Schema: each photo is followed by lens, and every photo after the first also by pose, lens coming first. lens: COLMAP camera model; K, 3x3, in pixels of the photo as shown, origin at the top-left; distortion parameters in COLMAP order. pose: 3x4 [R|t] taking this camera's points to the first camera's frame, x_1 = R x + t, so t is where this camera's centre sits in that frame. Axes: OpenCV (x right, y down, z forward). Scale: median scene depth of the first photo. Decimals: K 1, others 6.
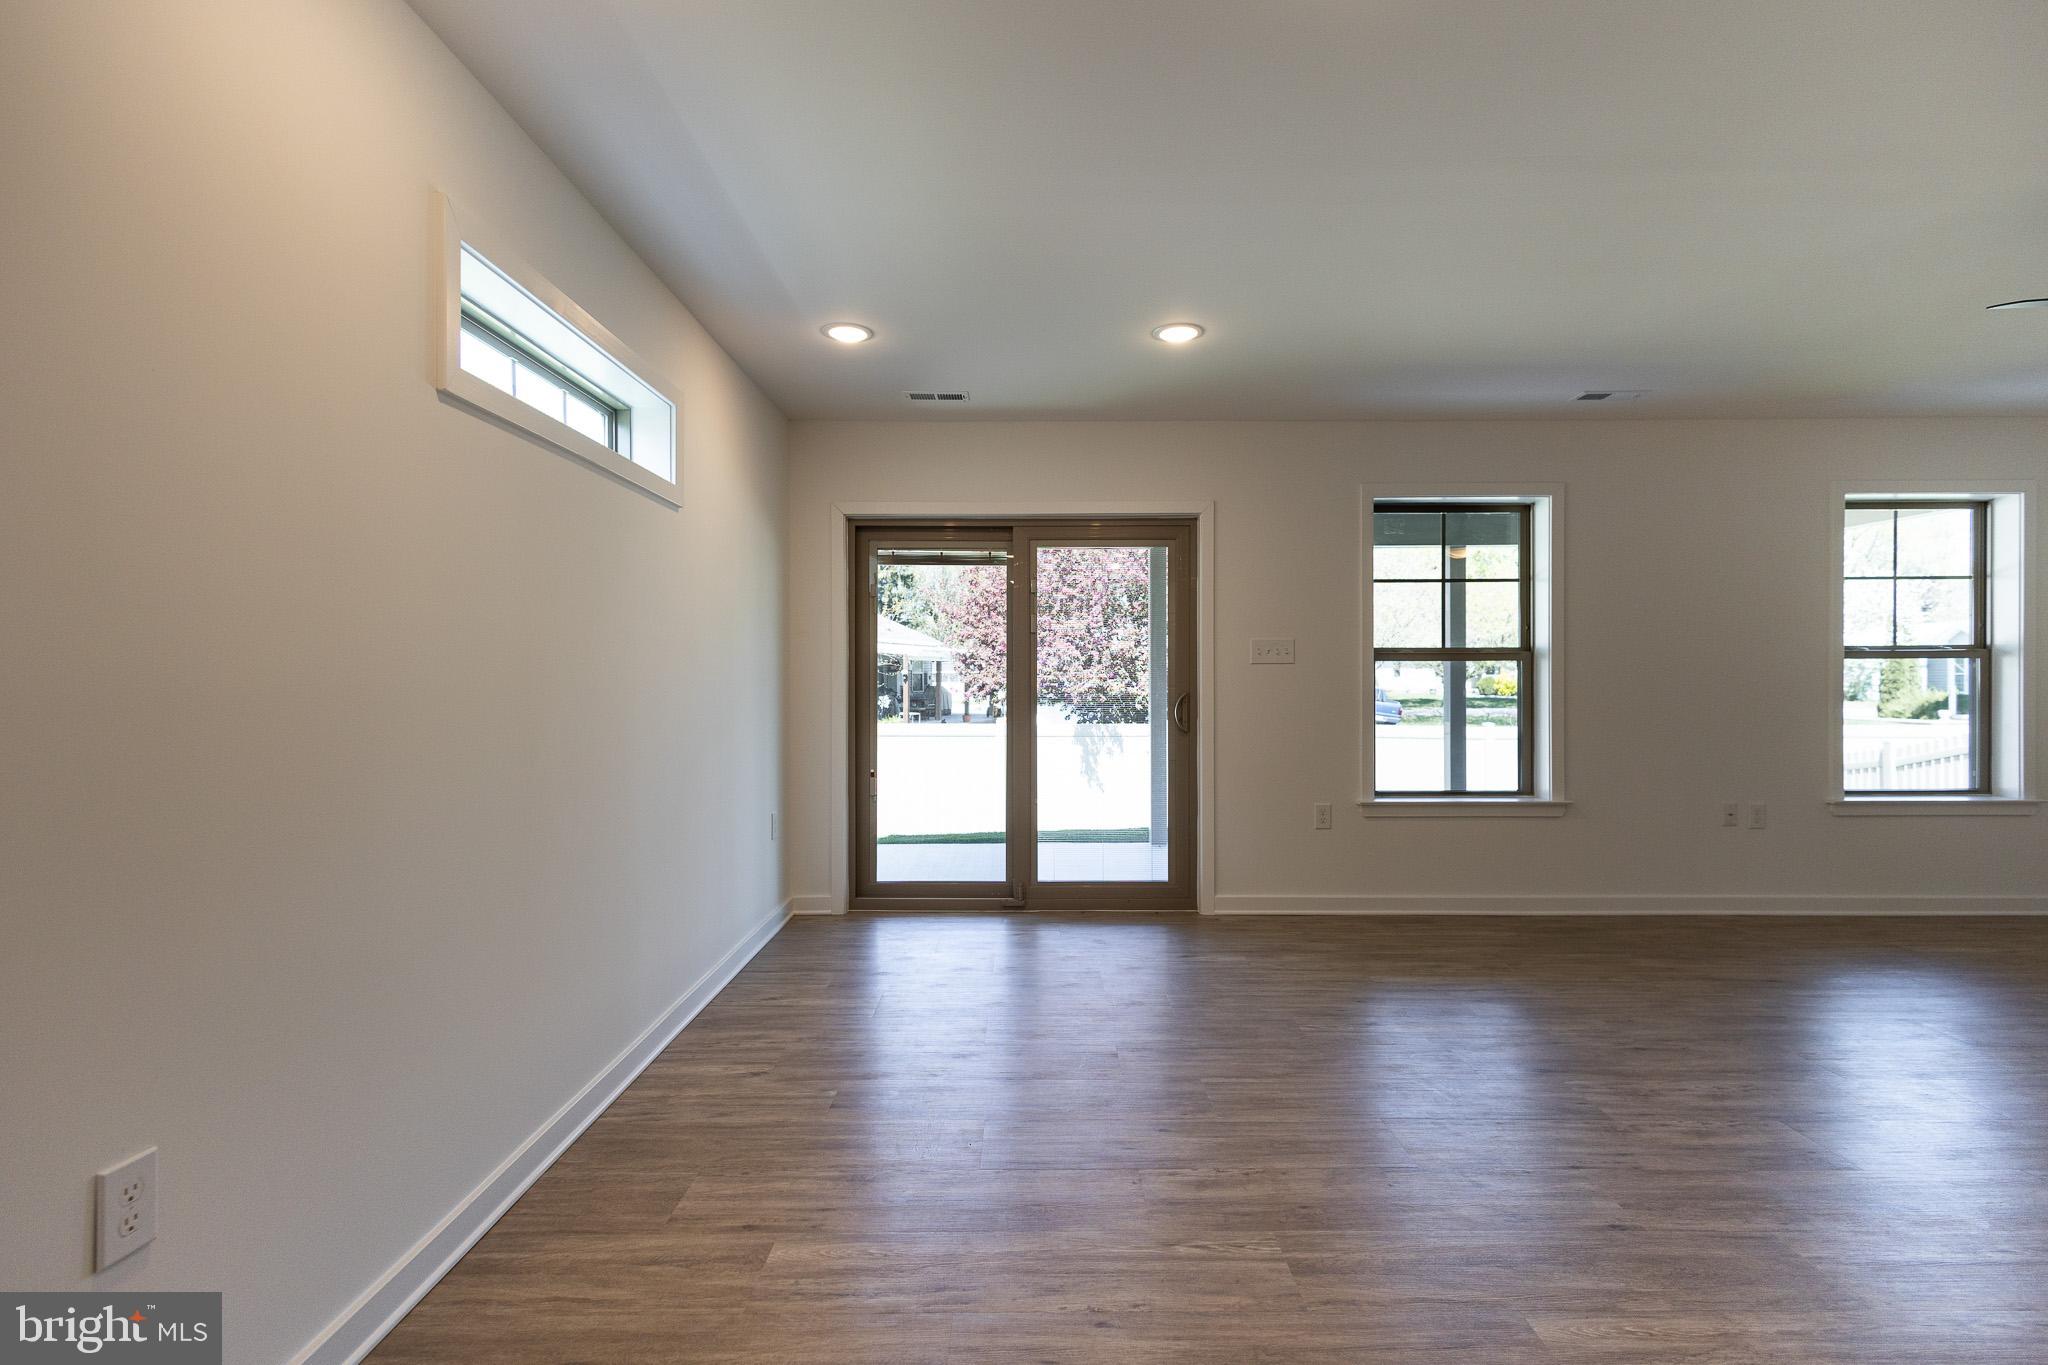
lens RADIAL K [[939.9, 0, 1028.3], [0, 939.9, 681.1], [0, 0, 1]] dist [0.011354, -0.004339]
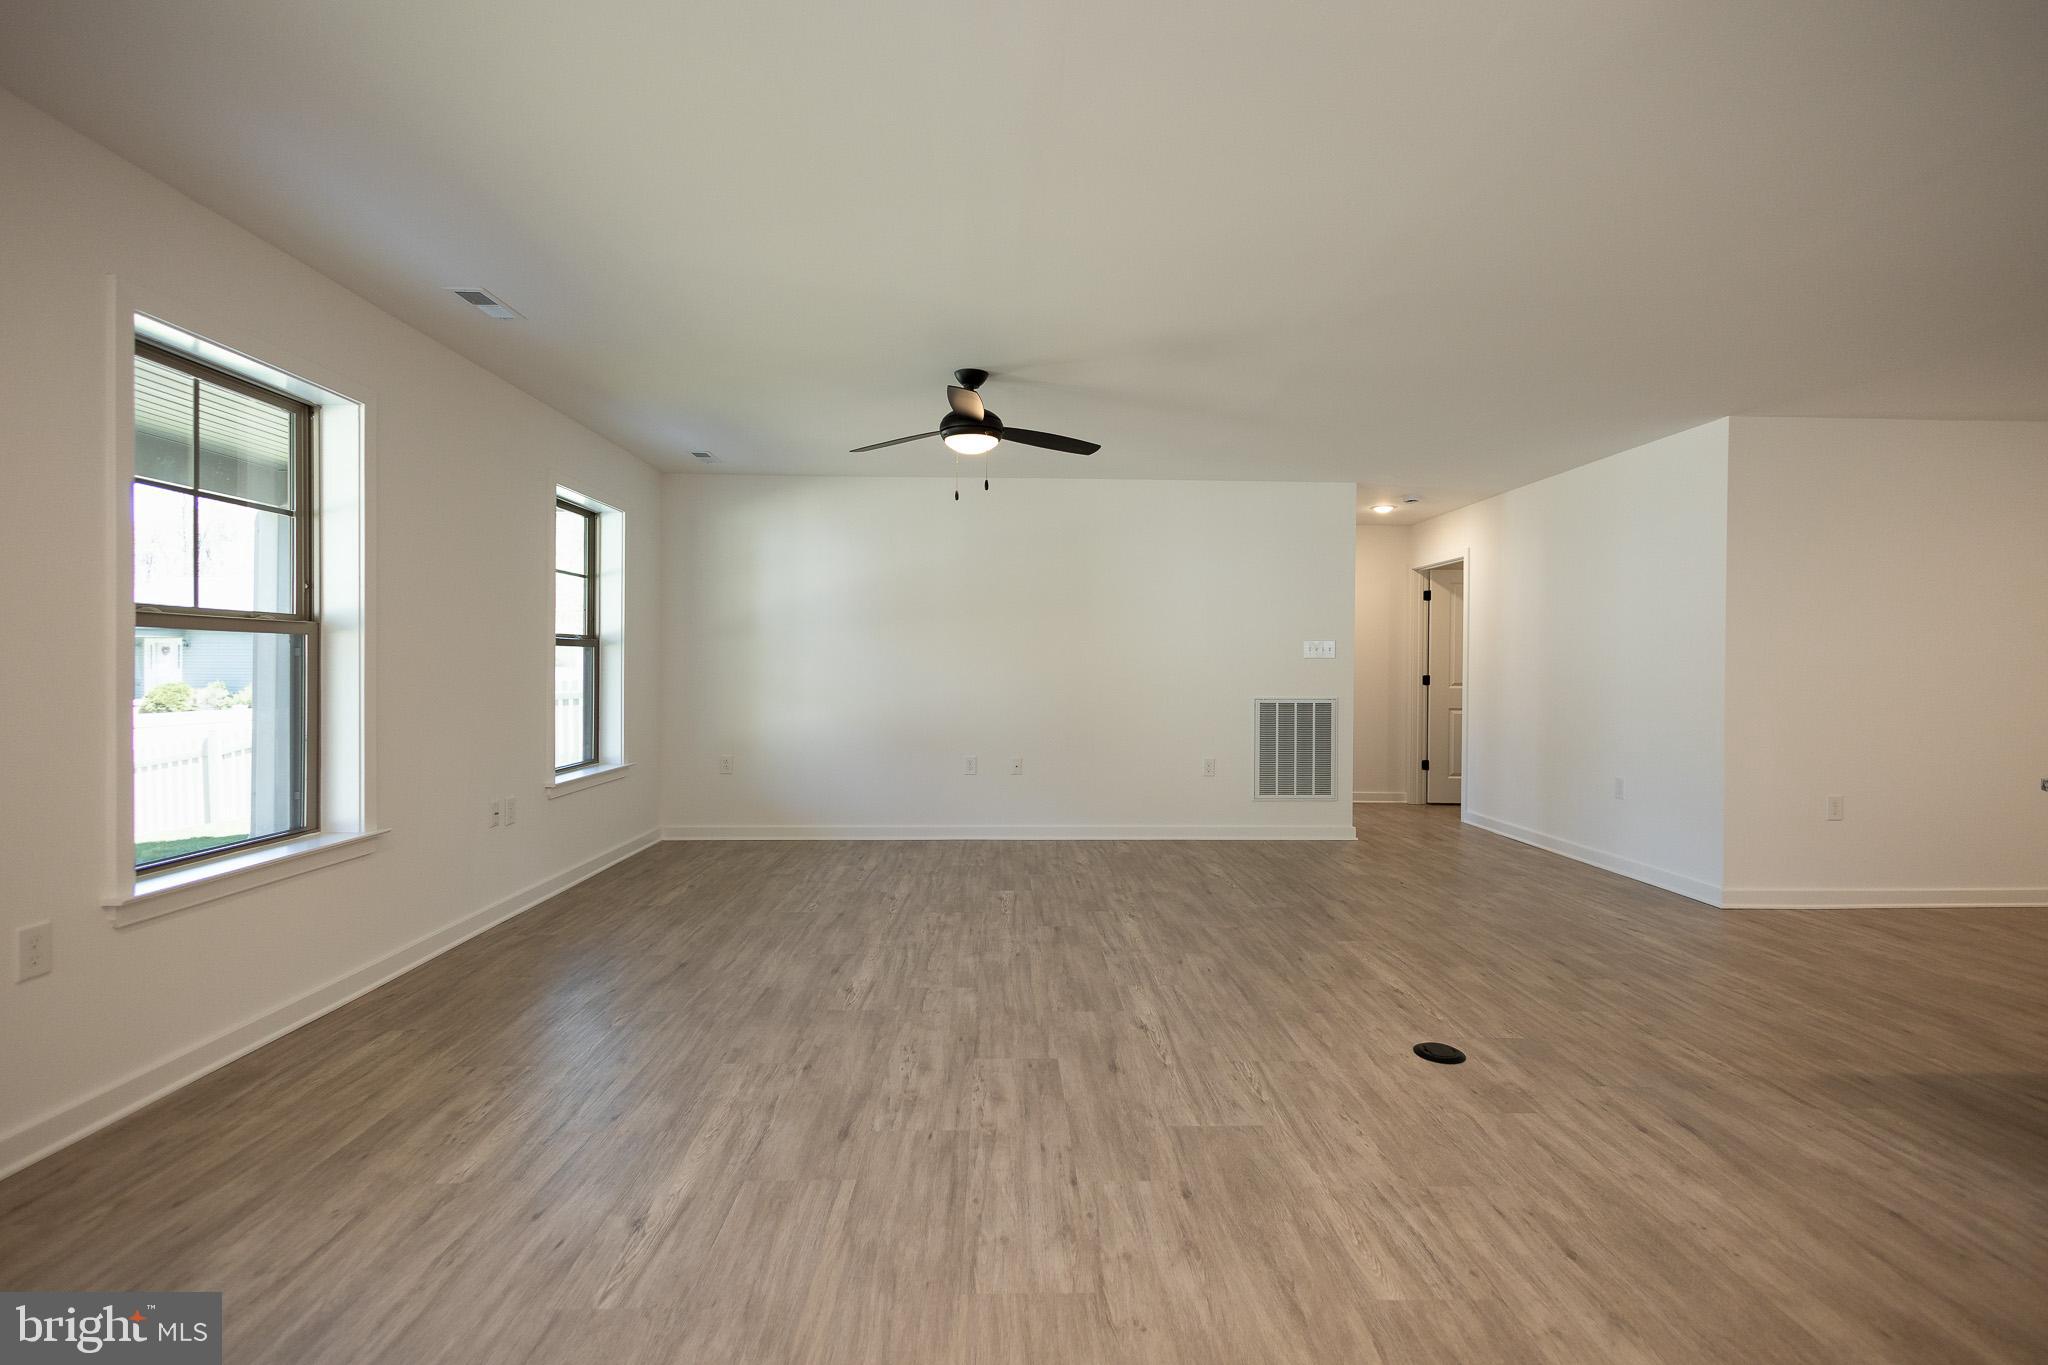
lens RADIAL K [[939.9, 0, 1023.7], [0, 939.9, 673.5], [0, 0, 1]] dist [0.011354, -0.004339]
pose [[-0.030269, -0.003640, 0.999535, -0.188341], [-0.003496, 0.999988, 0.003536, 0.002460], [-0.999536, -0.003388, -0.030281, 0.571703]]
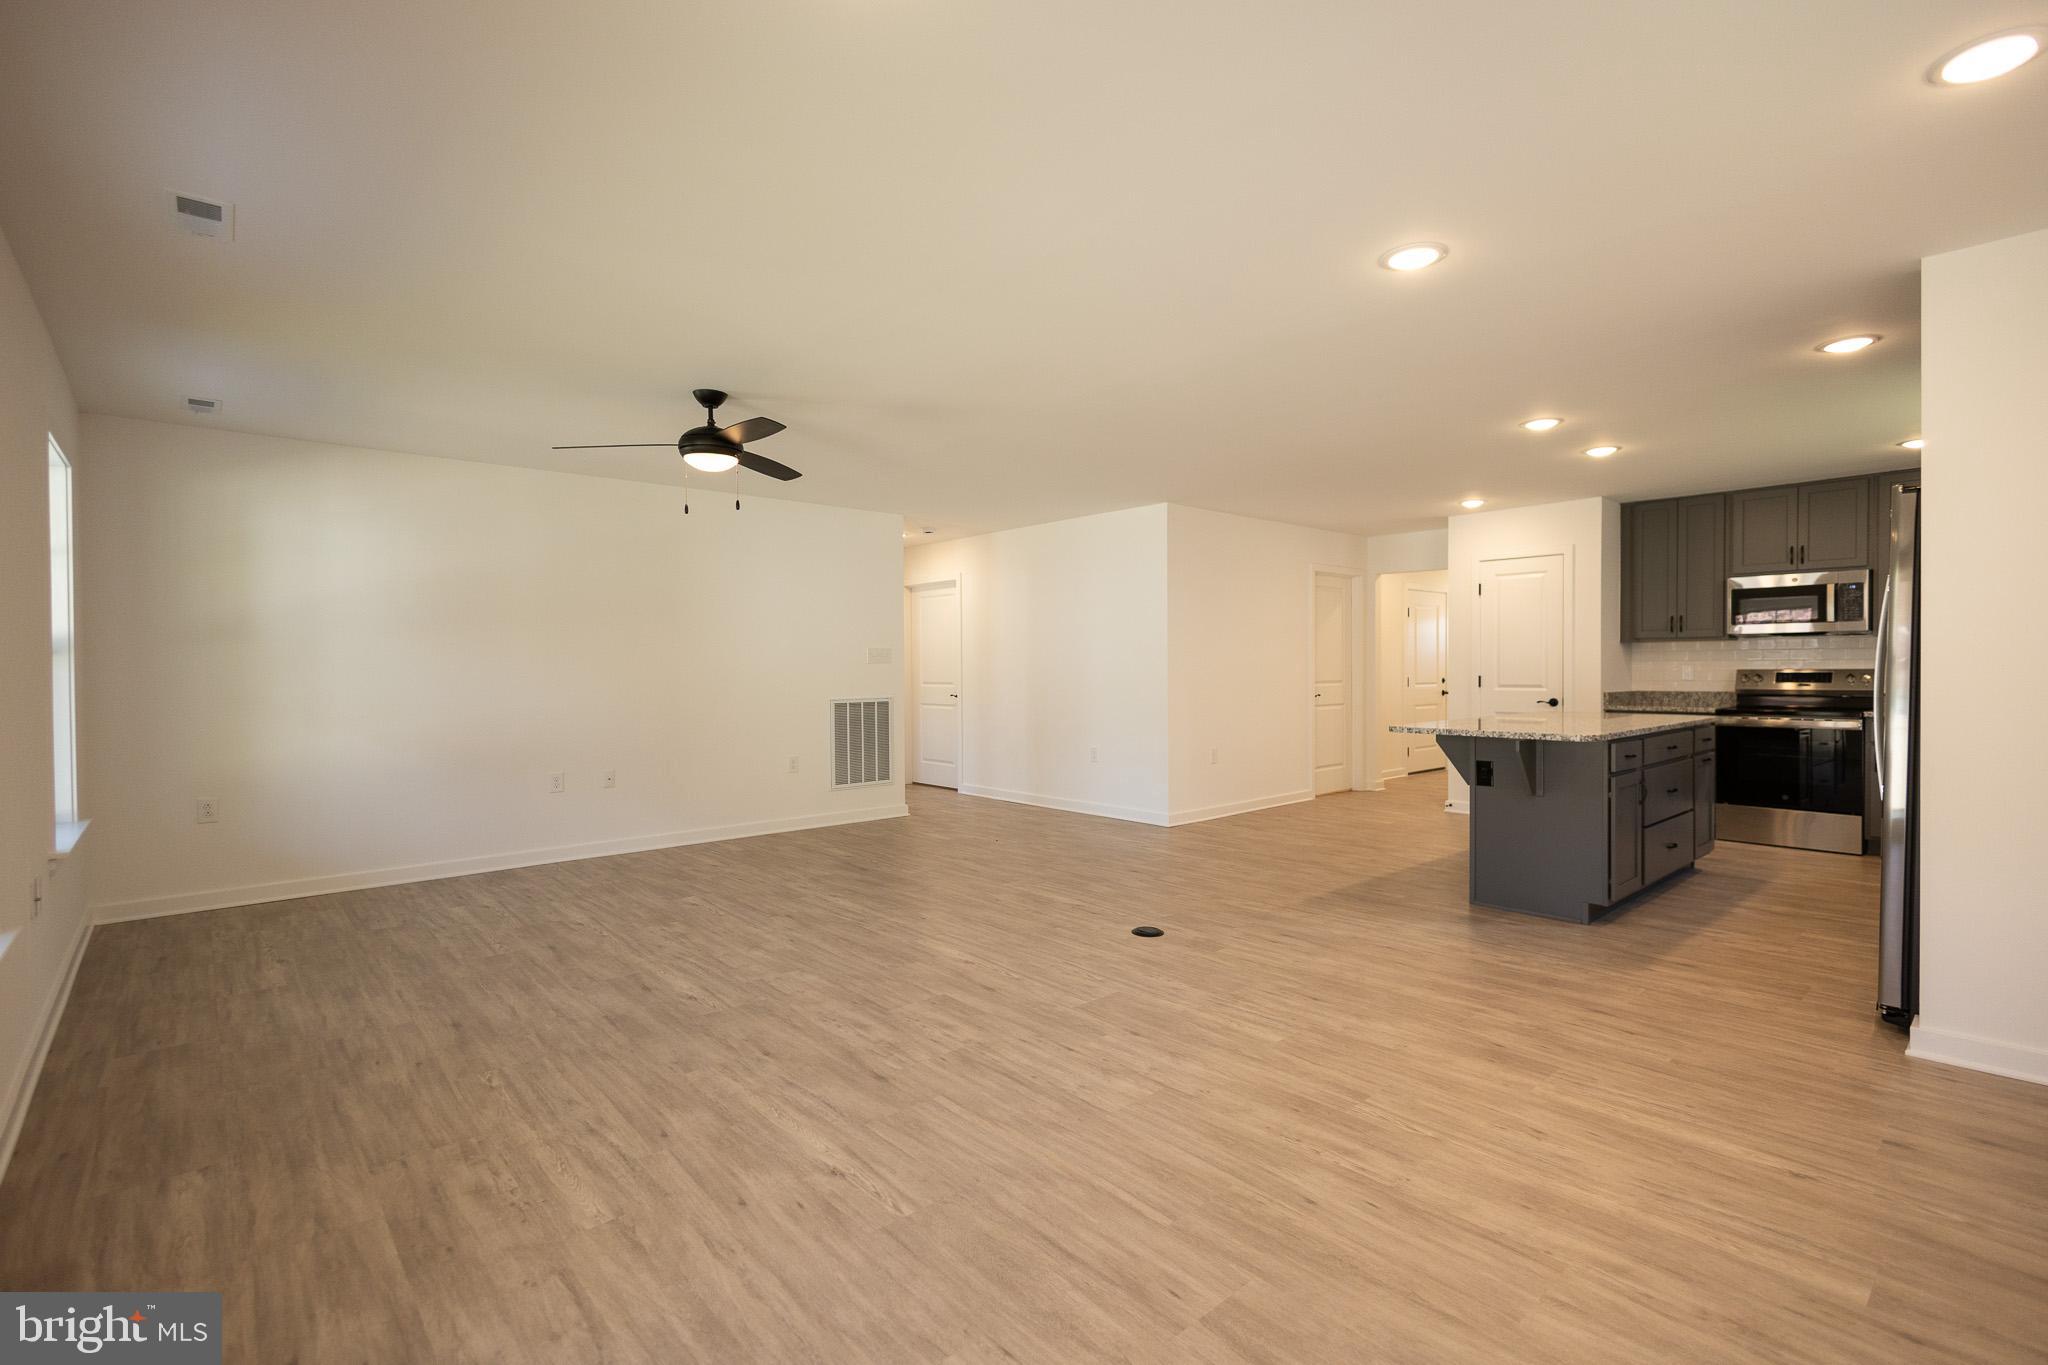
lens RADIAL K [[939.9, 0, 1031.1], [0, 939.9, 672.0], [0, 0, 1]] dist [0.011354, -0.004339]
pose [[-0.665937, 0.001564, 0.746007, -0.190332], [0.009966, 0.999927, 0.006800, -0.009830], [-0.745942, 0.011963, -0.665904, 1.007862]]
